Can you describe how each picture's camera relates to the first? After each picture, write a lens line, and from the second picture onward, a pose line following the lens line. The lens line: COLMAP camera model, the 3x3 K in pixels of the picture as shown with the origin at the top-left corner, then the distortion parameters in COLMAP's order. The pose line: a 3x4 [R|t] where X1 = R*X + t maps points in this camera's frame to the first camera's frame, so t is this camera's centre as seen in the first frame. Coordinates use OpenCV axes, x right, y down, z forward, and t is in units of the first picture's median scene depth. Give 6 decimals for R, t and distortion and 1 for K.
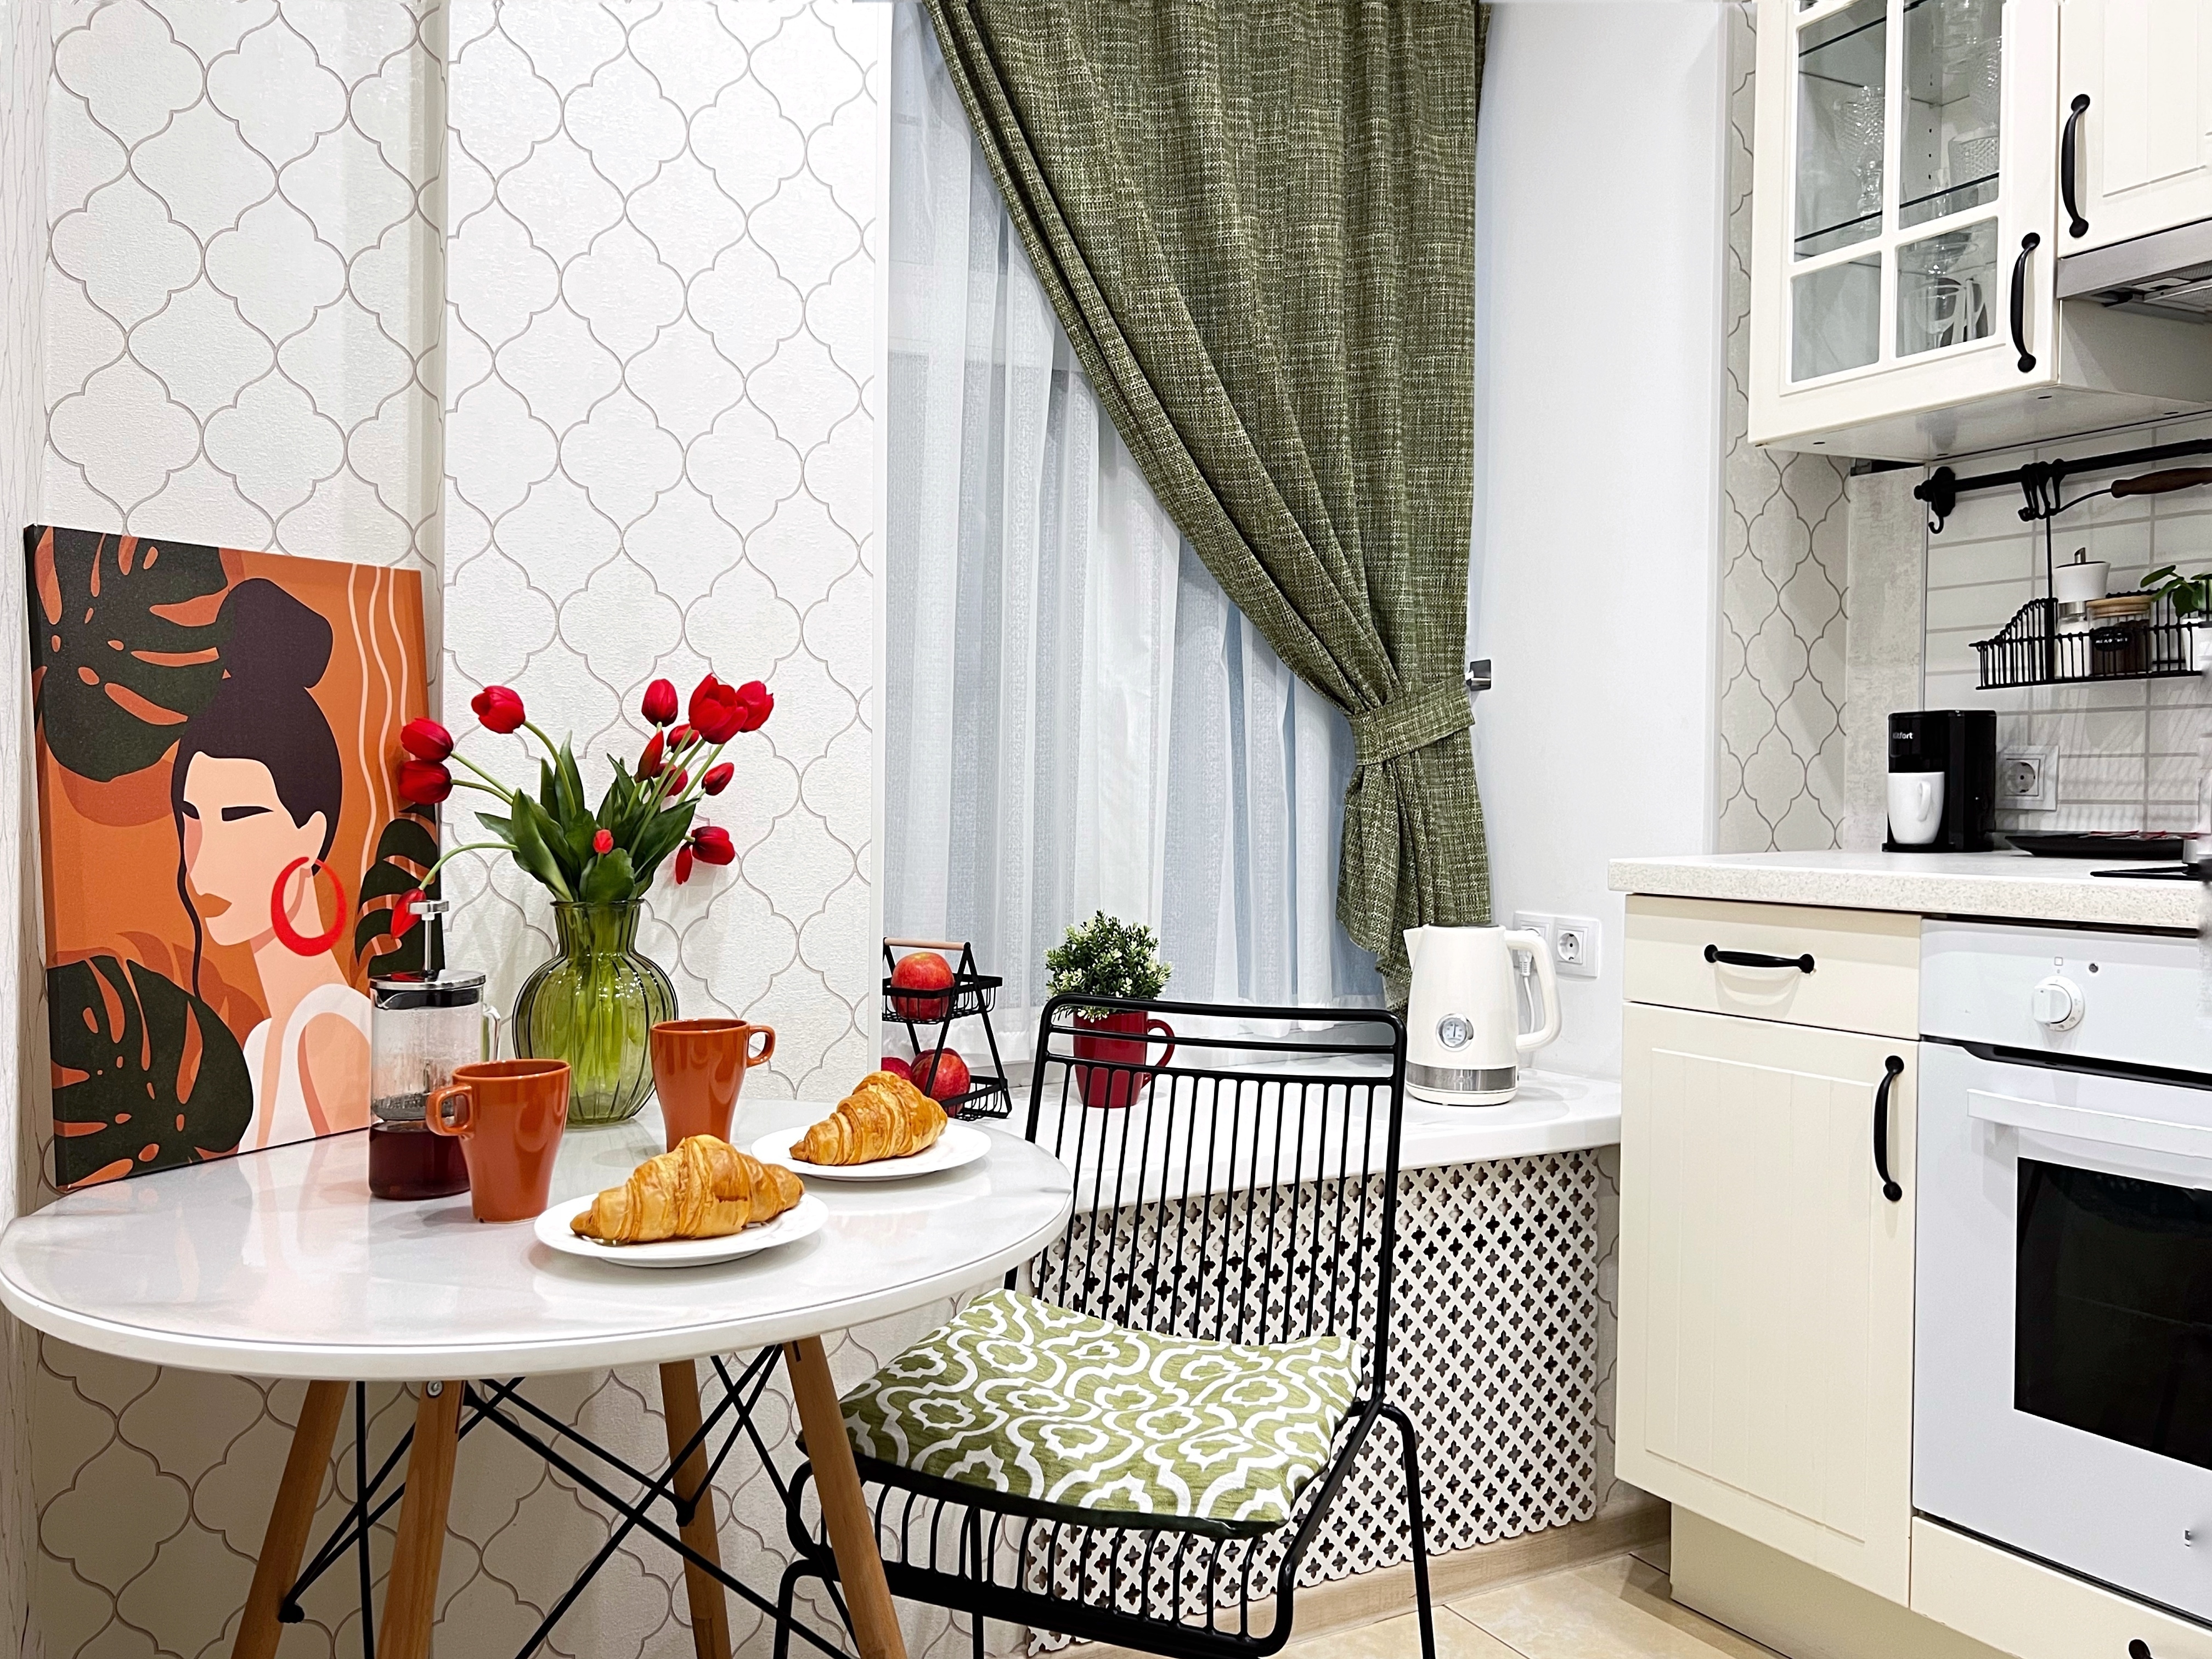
lens RADIAL K [[1681.9, 0, 1105.9], [0, 1681.9, 829.0], [0, 0, 1]] dist [-0.002467, -0.000637]
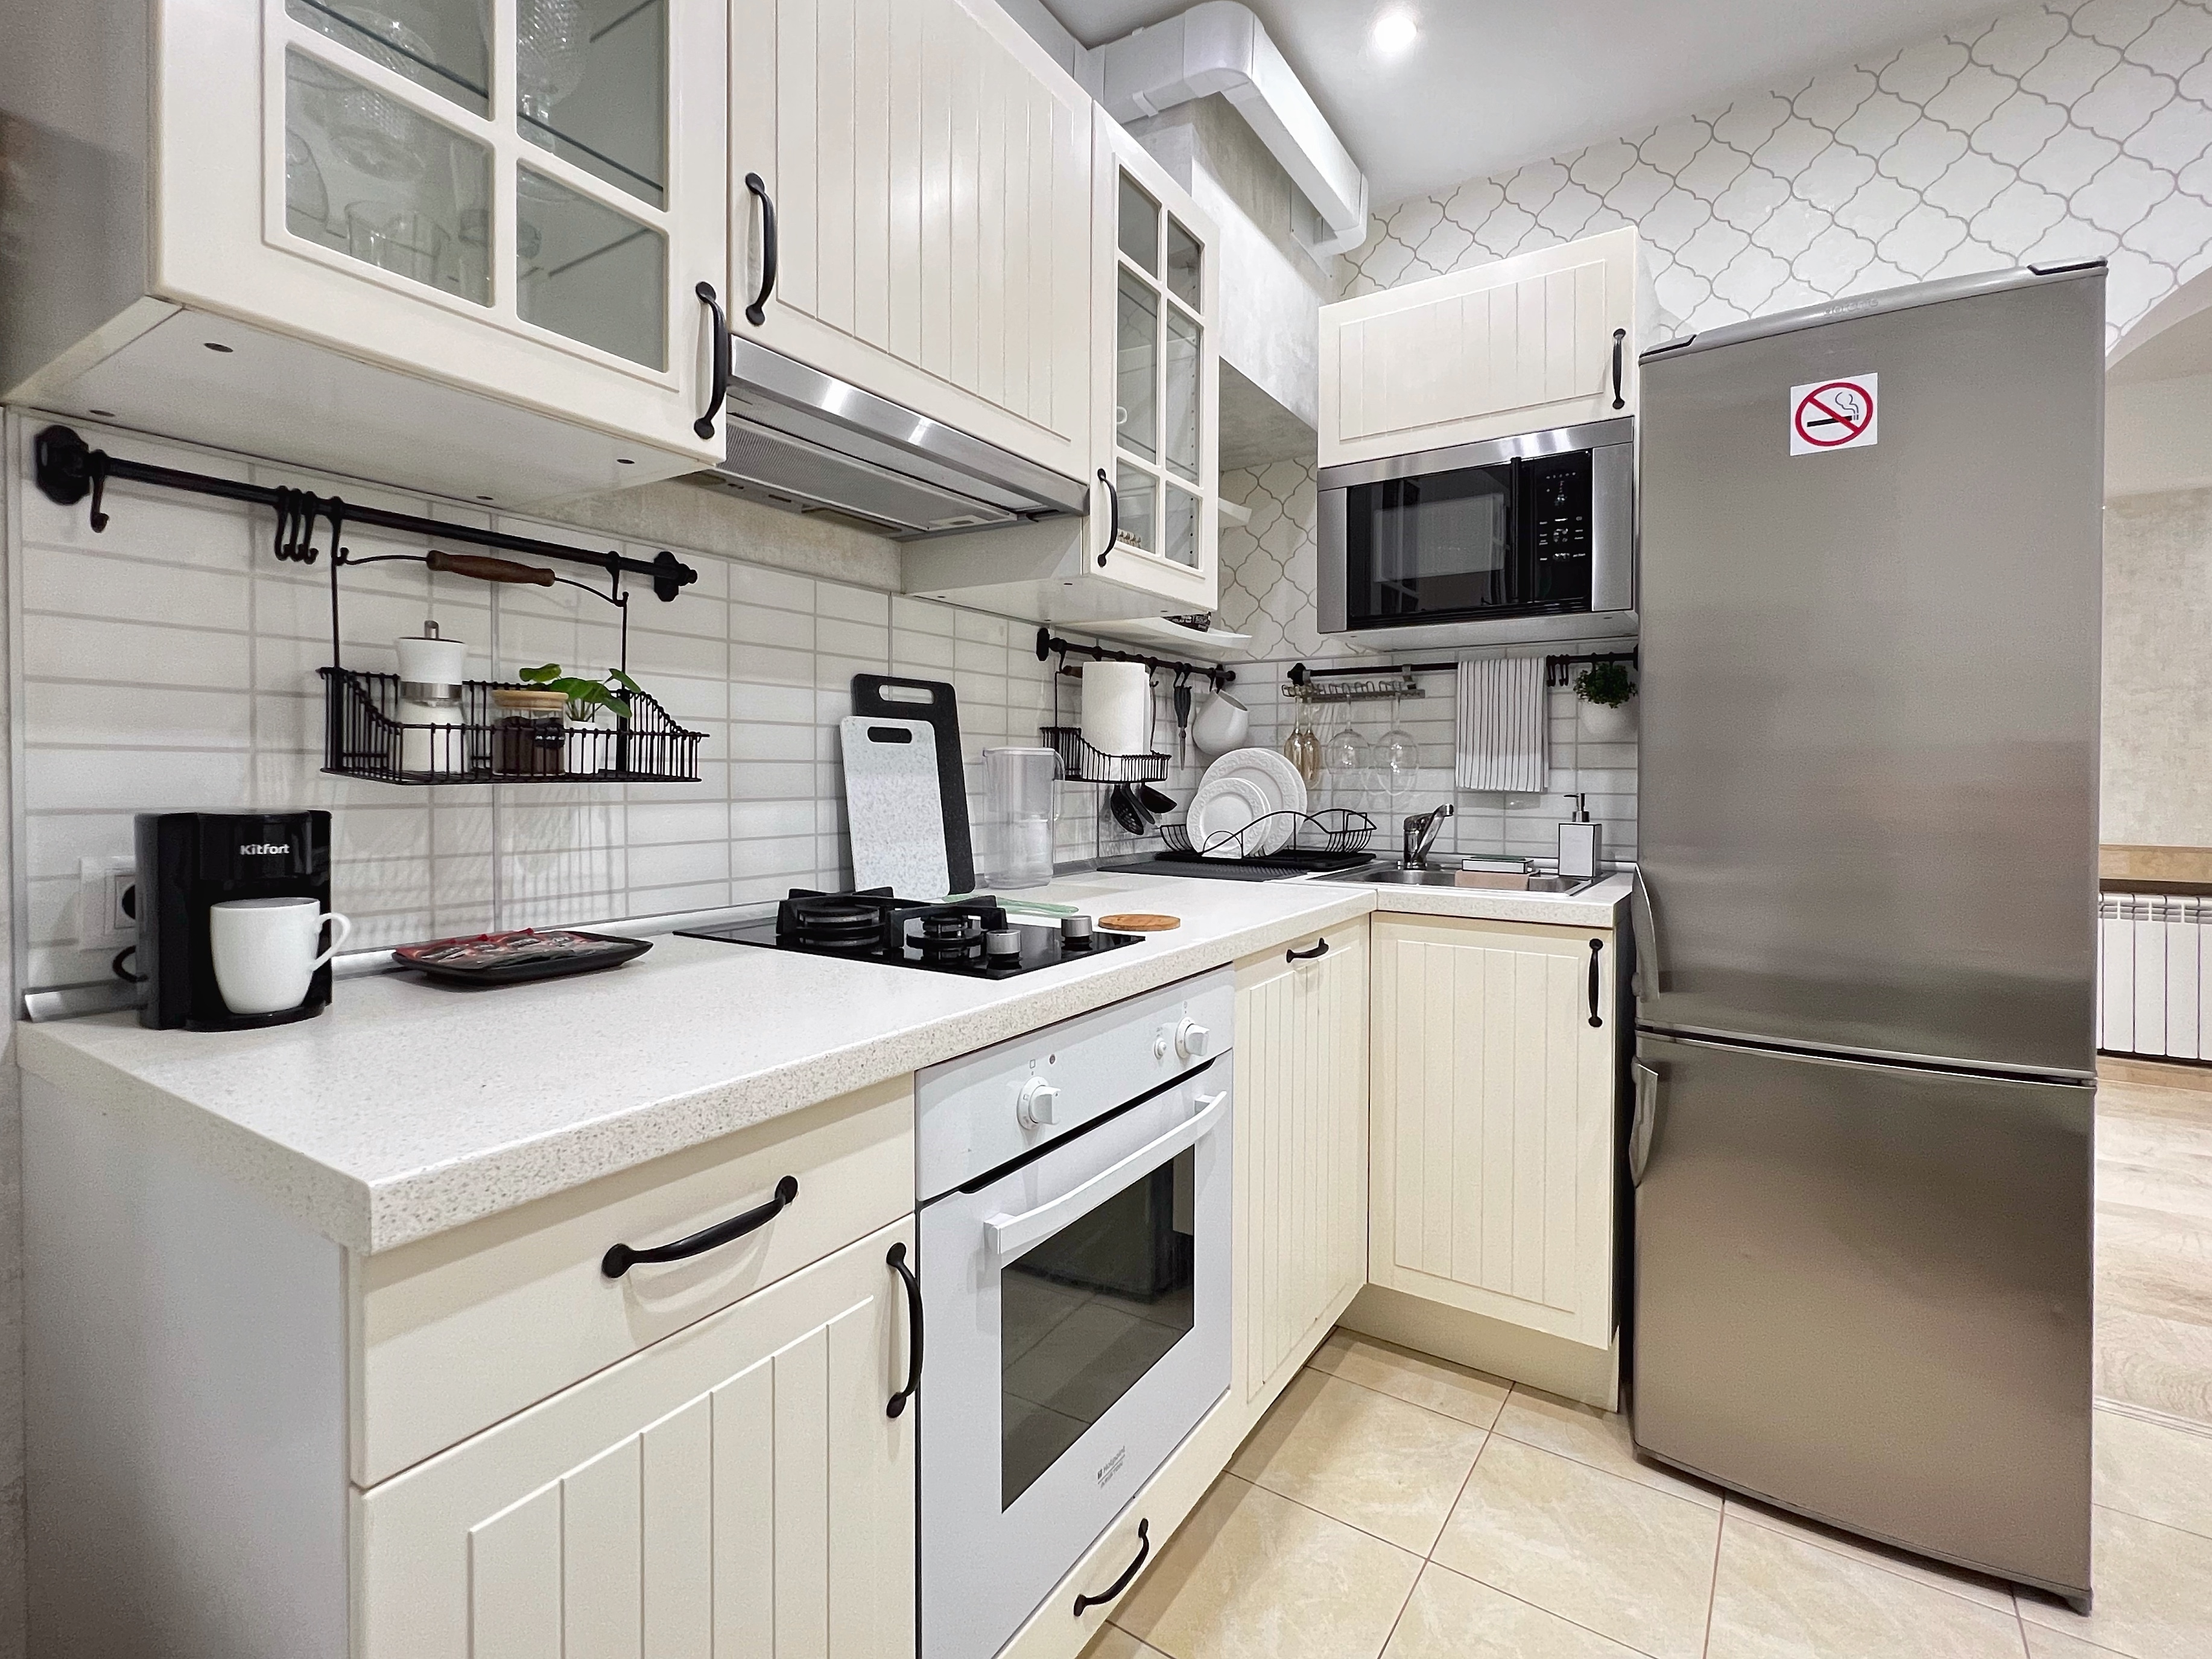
lens RADIAL K [[902.3, 0, 1110.6], [0, 902.3, 818.8], [0, 0, 1]] dist [-0.004386, -0.000130]
pose [[-0.408421, -0.021466, 0.912541, 0.019084], [0.034982, 0.998621, 0.039148, -0.071590], [-0.912123, 0.047912, -0.407107, 0.867133]]
